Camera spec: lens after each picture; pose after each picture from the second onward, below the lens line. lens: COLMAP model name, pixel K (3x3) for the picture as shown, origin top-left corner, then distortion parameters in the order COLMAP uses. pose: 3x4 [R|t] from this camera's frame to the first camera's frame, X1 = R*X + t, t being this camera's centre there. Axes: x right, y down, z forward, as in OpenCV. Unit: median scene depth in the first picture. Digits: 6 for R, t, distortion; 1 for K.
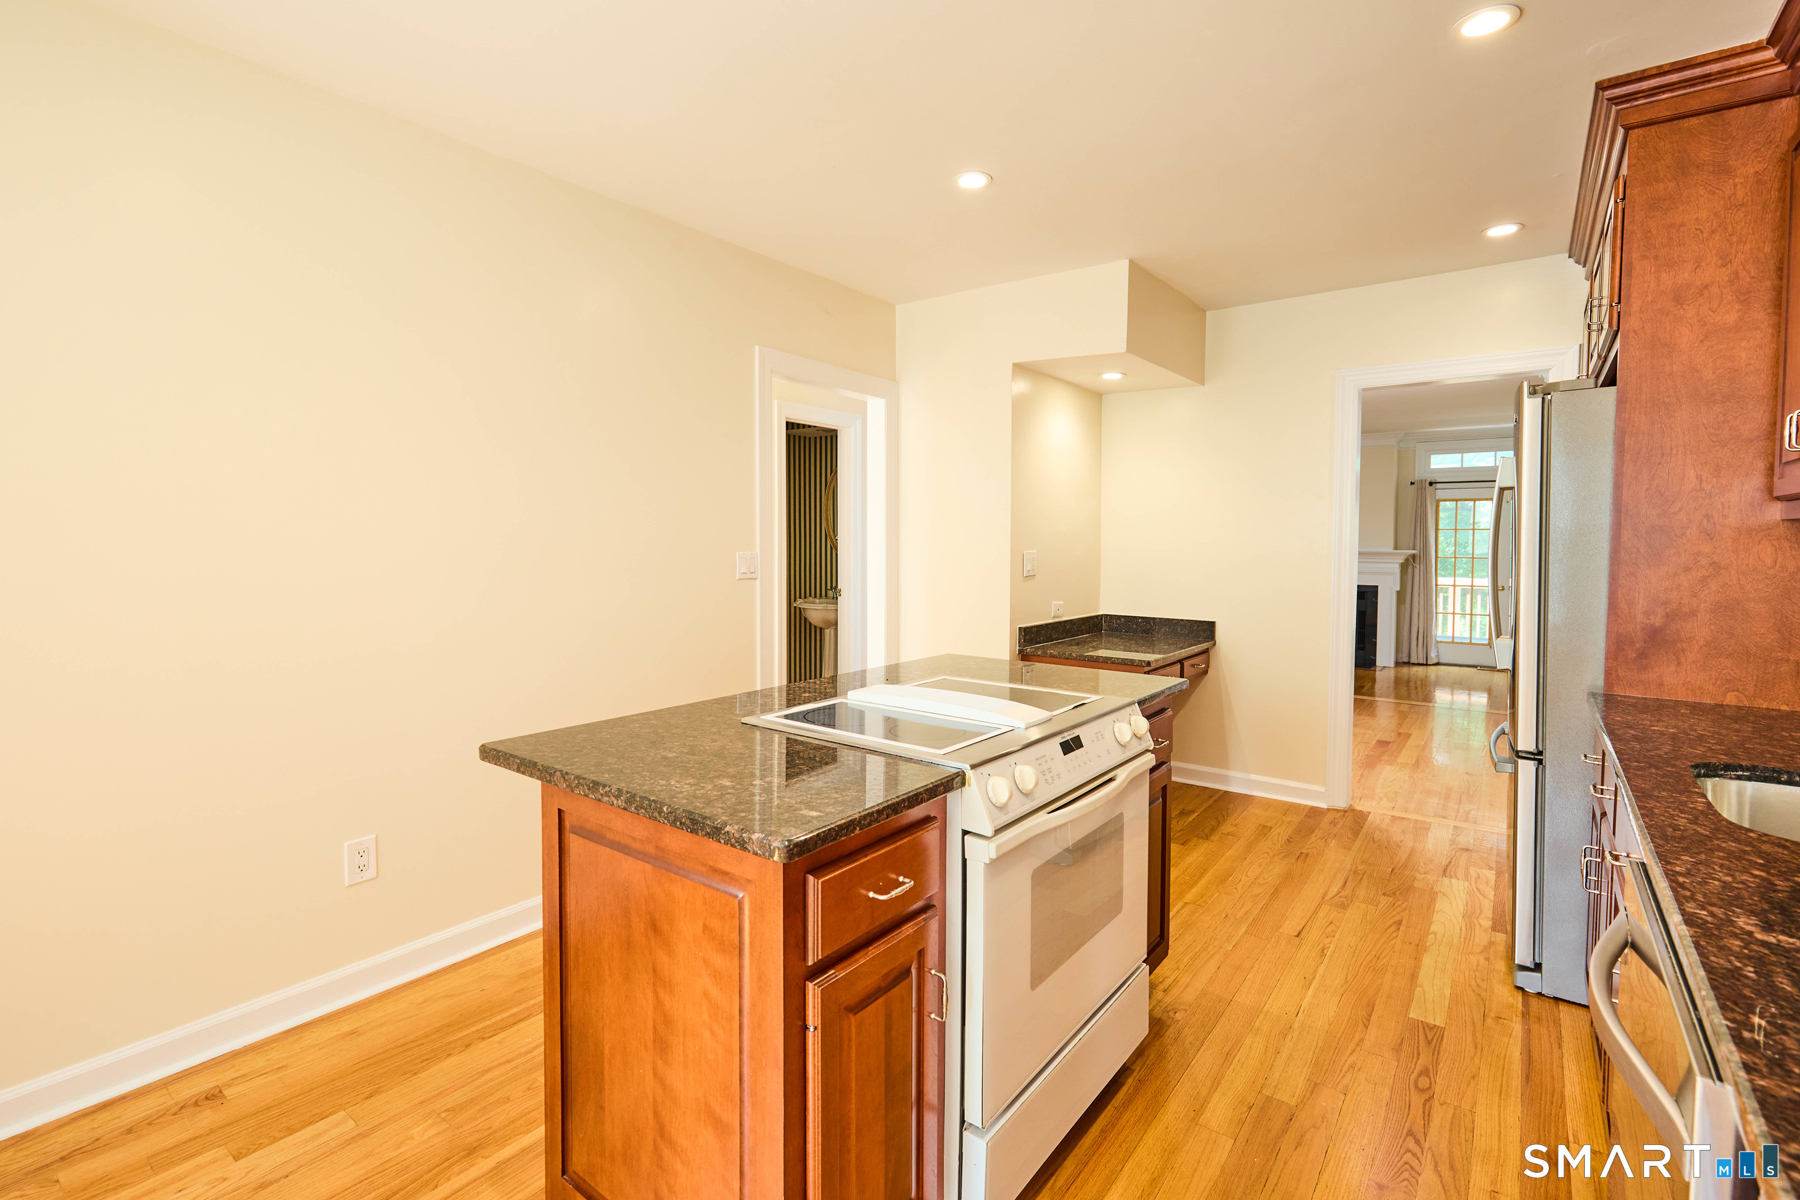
lens RADIAL K [[822.5, 0, 892.8], [0, 822.5, 564.9], [0, 0, 1]] dist [-0.000105, -0.000658]
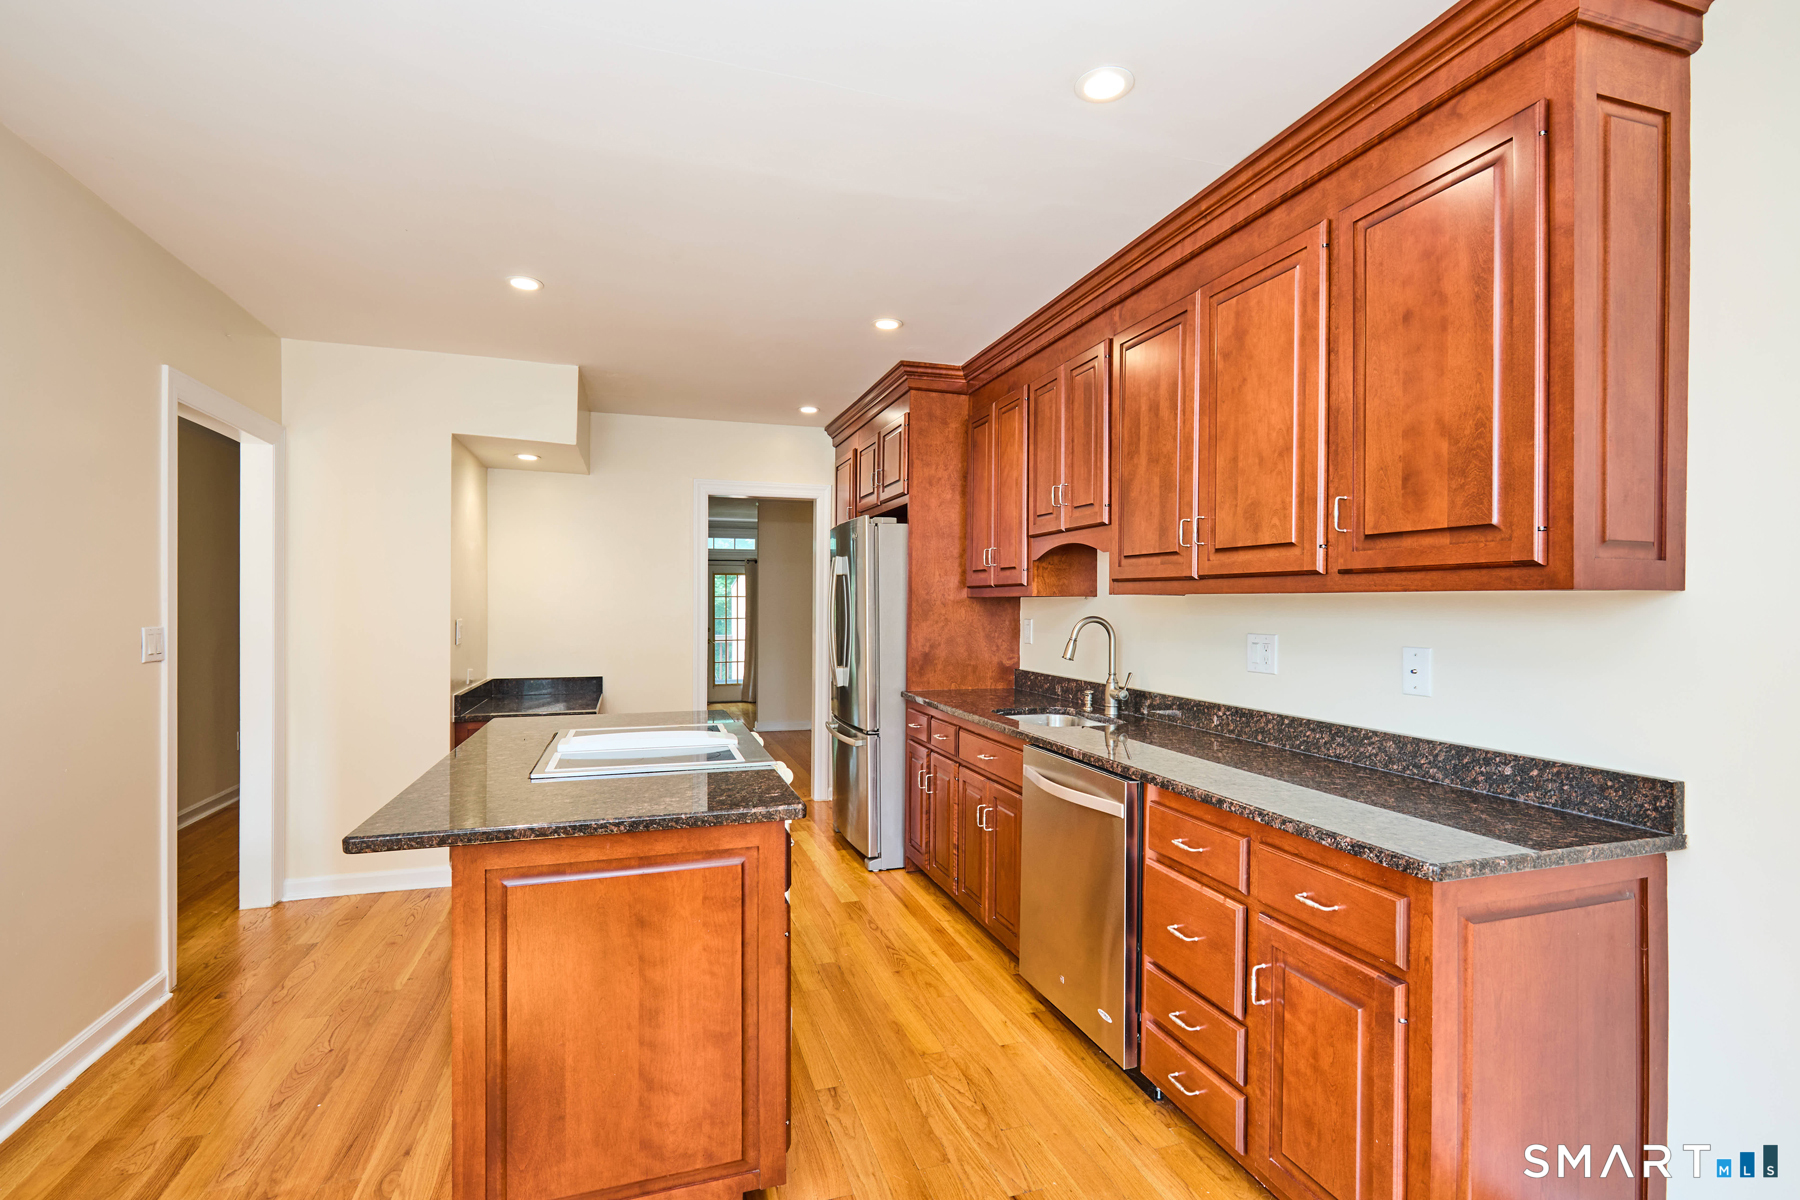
lens RADIAL K [[824.2, 0, 895.2], [0, 824.2, 600.7], [0, 0, 1]] dist [0.002521, -0.000509]
pose [[0.570196, 0.000453, 0.821509, -0.689790], [0.026813, 0.999457, -0.019161, -0.010628], [-0.821071, 0.032952, 0.569874, -0.031515]]
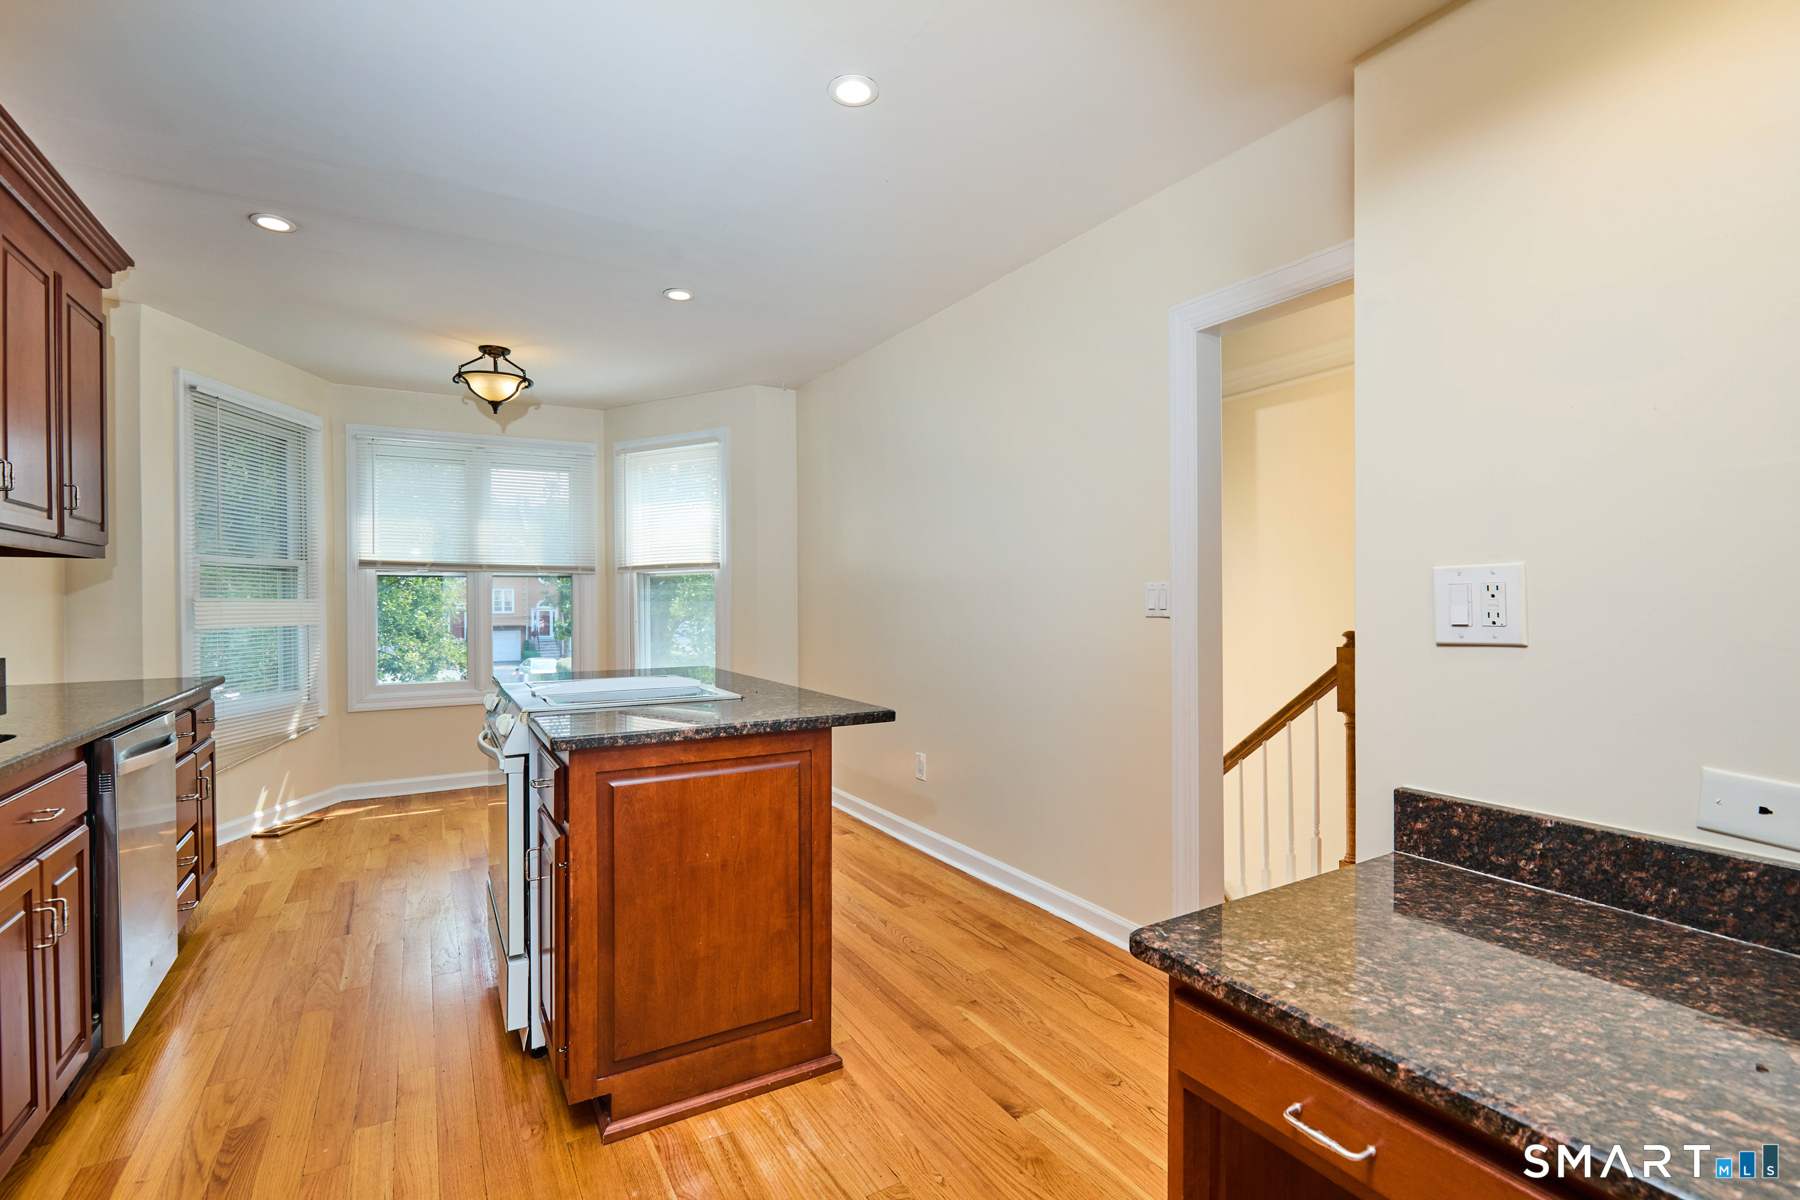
lens RADIAL K [[824.2, 0, 895.2], [0, 824.2, 600.7], [0, 0, 1]] dist [0.002521, -0.000509]
pose [[-0.376262, 0.001458, -0.926512, 1.041272], [-0.028454, 0.999509, 0.013128, -0.002288], [0.926076, 0.031303, -0.376036, 1.749241]]
